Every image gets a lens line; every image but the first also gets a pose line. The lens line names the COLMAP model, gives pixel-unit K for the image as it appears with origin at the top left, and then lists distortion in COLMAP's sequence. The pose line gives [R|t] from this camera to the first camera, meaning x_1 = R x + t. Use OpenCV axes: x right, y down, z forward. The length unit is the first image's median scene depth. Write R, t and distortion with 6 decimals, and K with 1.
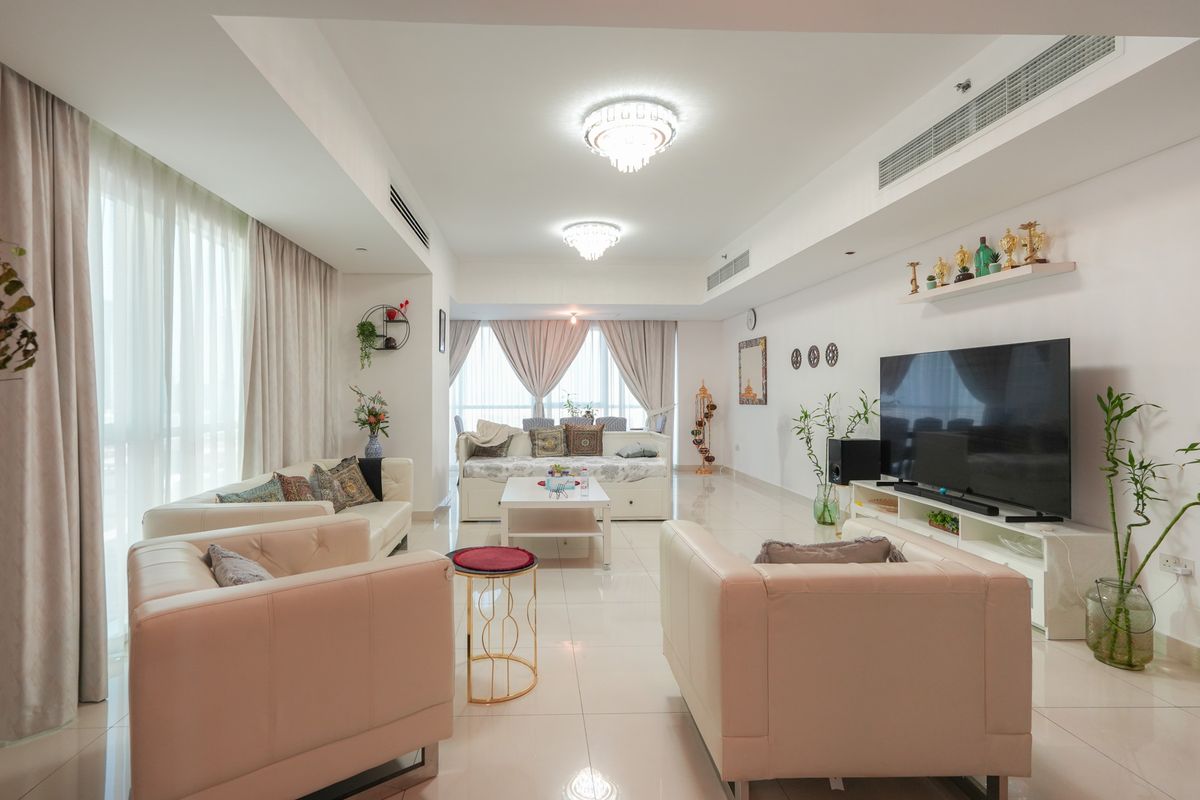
lens RADIAL K [[564.4, 0, 596.5], [0, 564.4, 402.9], [0, 0, 1]] dist [0.017669, 0.001348]
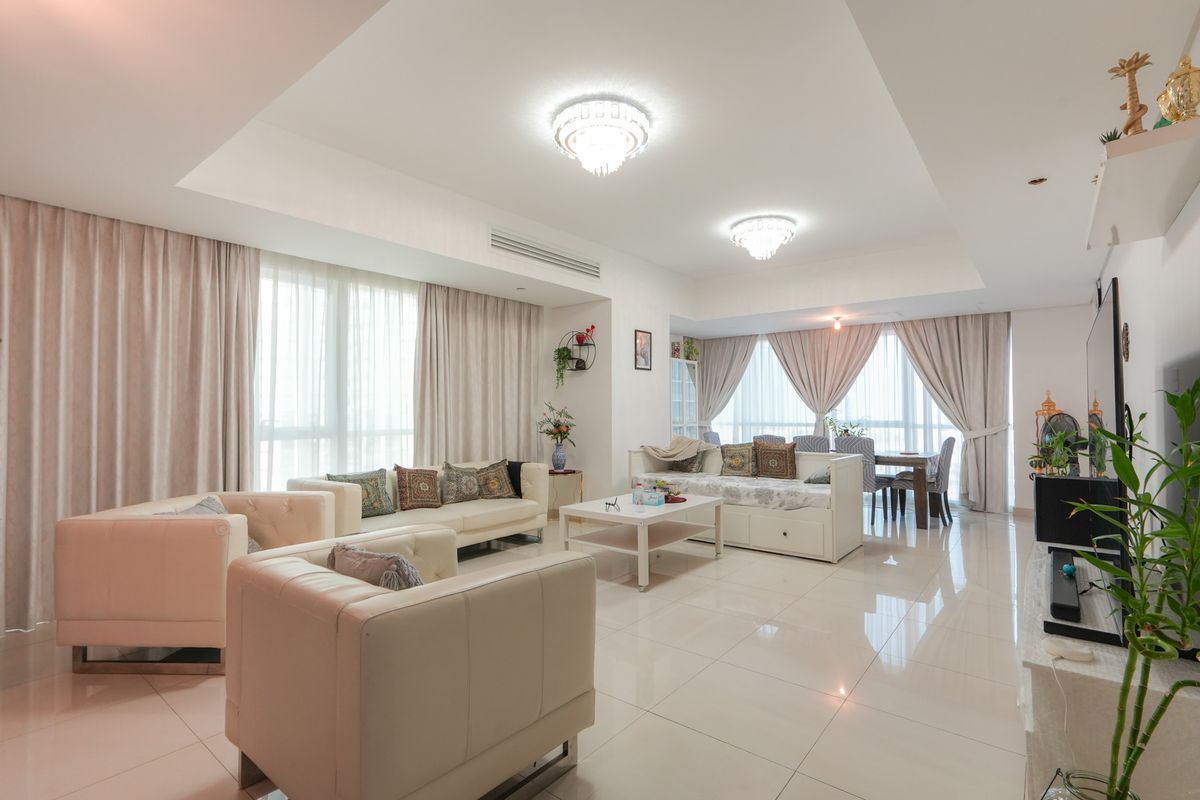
lens RADIAL K [[564.4, 0, 595.8], [0, 564.4, 394.7], [0, 0, 1]] dist [0.017669, 0.001348]
pose [[0.765701, -0.017253, -0.642965, 0.365771], [-0.012174, 0.999072, -0.041306, 0.002424], [0.643082, 0.039455, 0.764781, 0.134782]]
